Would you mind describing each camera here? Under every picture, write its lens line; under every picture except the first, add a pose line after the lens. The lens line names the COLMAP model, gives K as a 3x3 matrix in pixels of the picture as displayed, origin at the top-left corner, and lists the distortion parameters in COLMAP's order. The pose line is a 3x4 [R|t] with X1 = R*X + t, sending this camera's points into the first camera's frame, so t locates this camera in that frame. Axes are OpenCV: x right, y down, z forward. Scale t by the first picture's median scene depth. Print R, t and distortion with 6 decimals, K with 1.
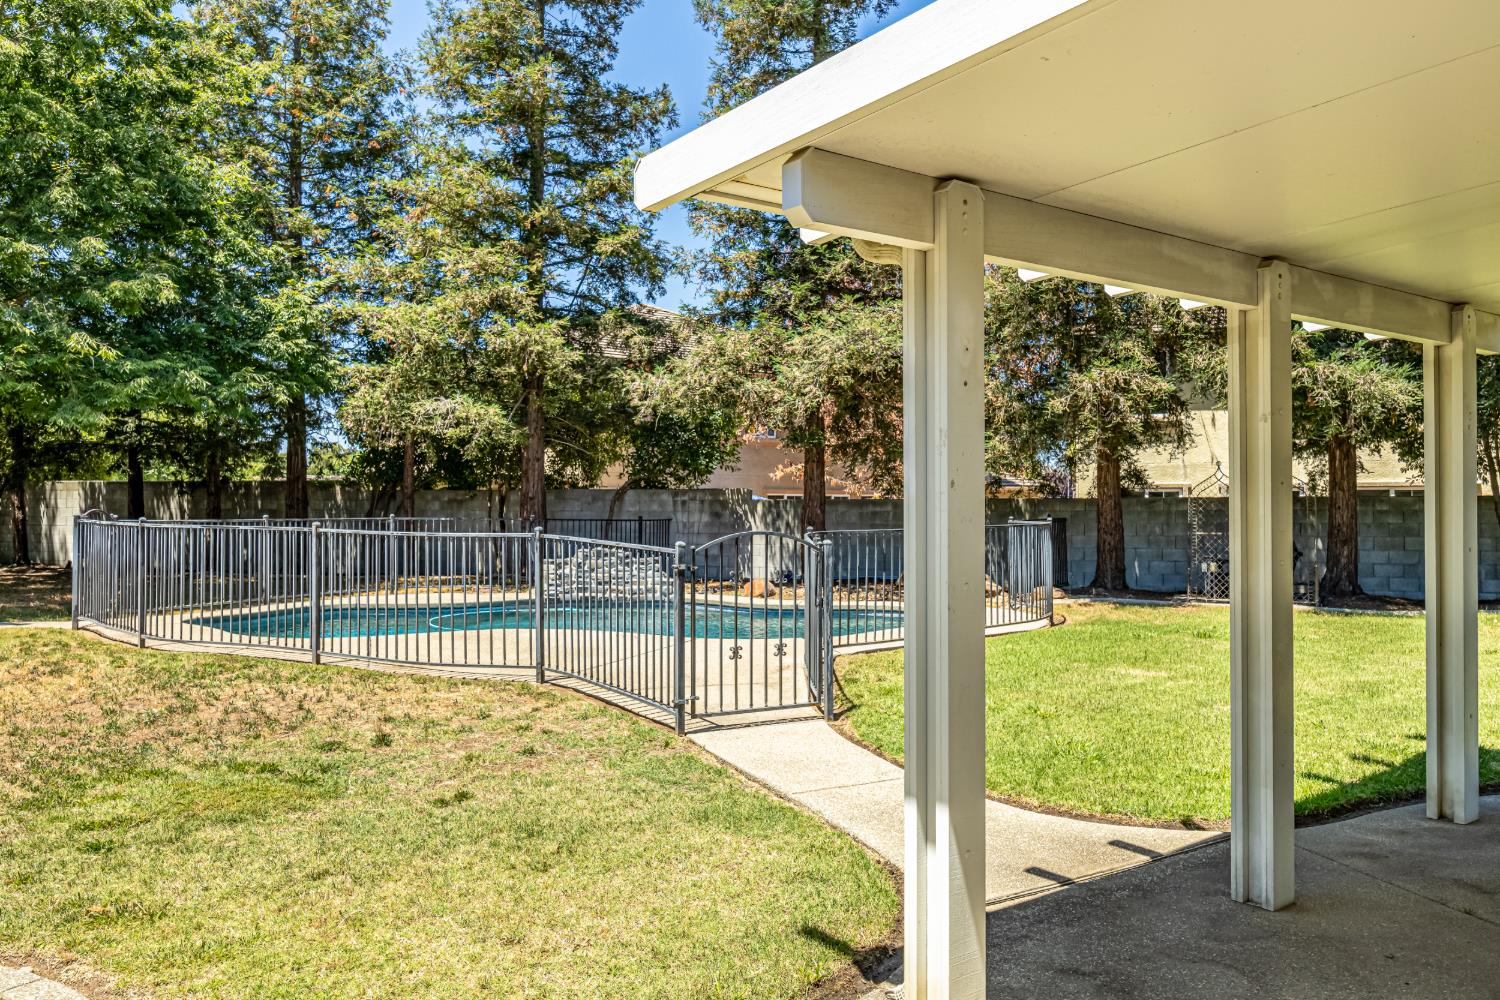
lens RADIAL K [[1191.4, 0, 749.4], [0, 1191.4, 503.2], [0, 0, 1]] dist [-0.005993, -0.000826]
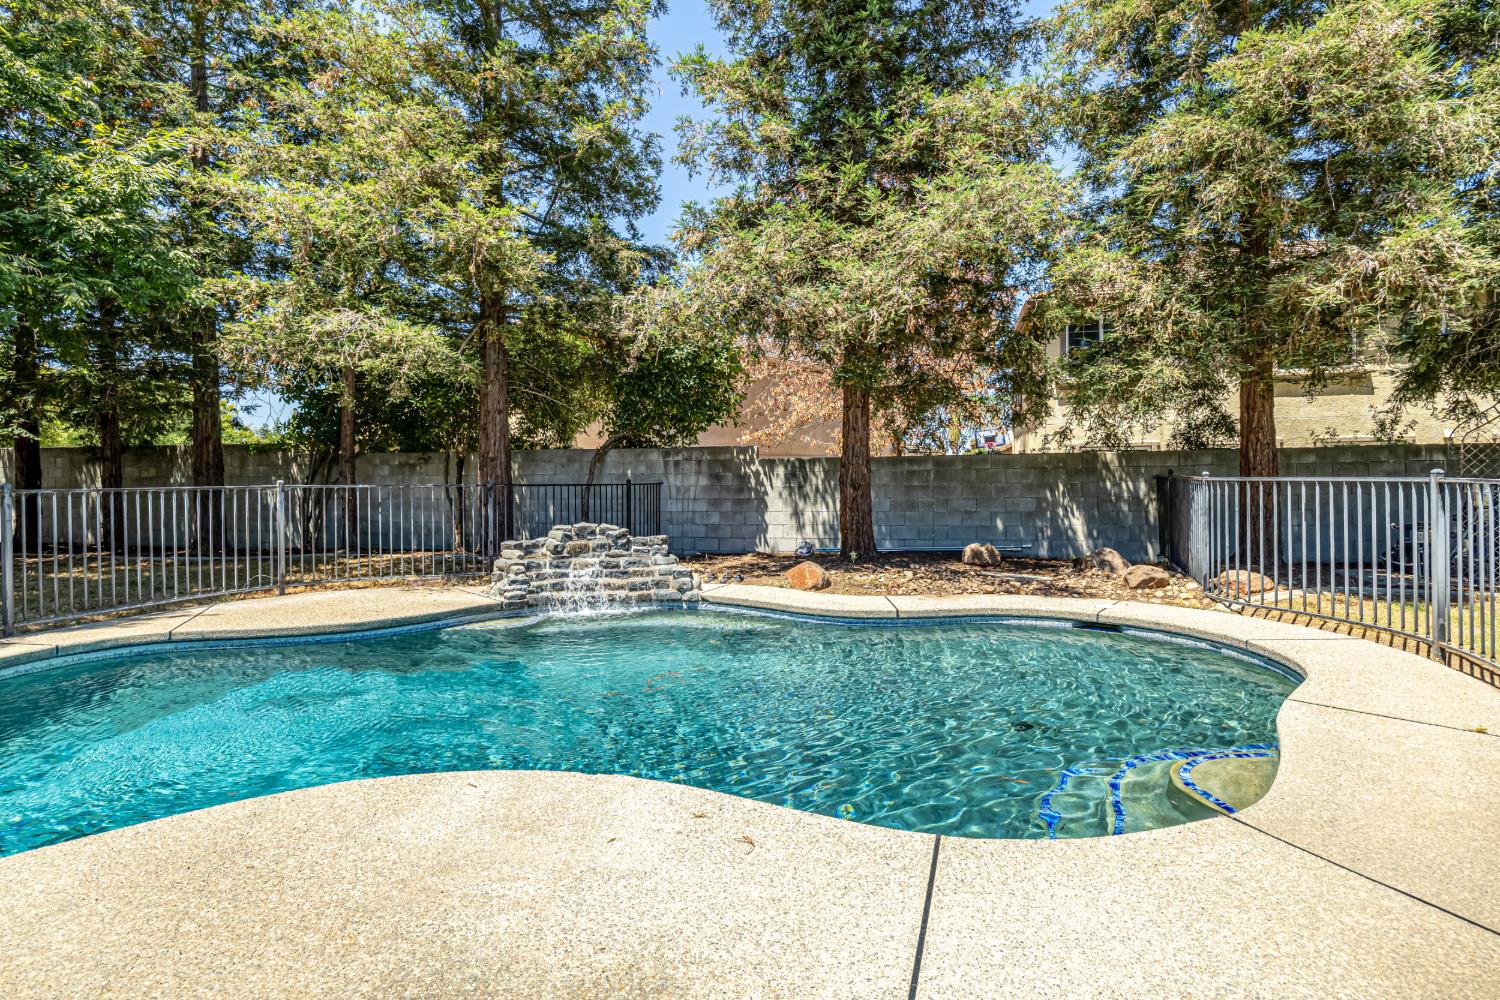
lens RADIAL K [[788.1, 0, 753.4], [0, 788.1, 485.4], [0, 0, 1]] dist [-0.006041, -0.000226]
pose [[0.993734, -0.012388, 0.111080, -0.069028], [0.010473, 0.999787, 0.017799, 0.006418], [-0.111277, -0.016524, 0.993652, 0.466048]]
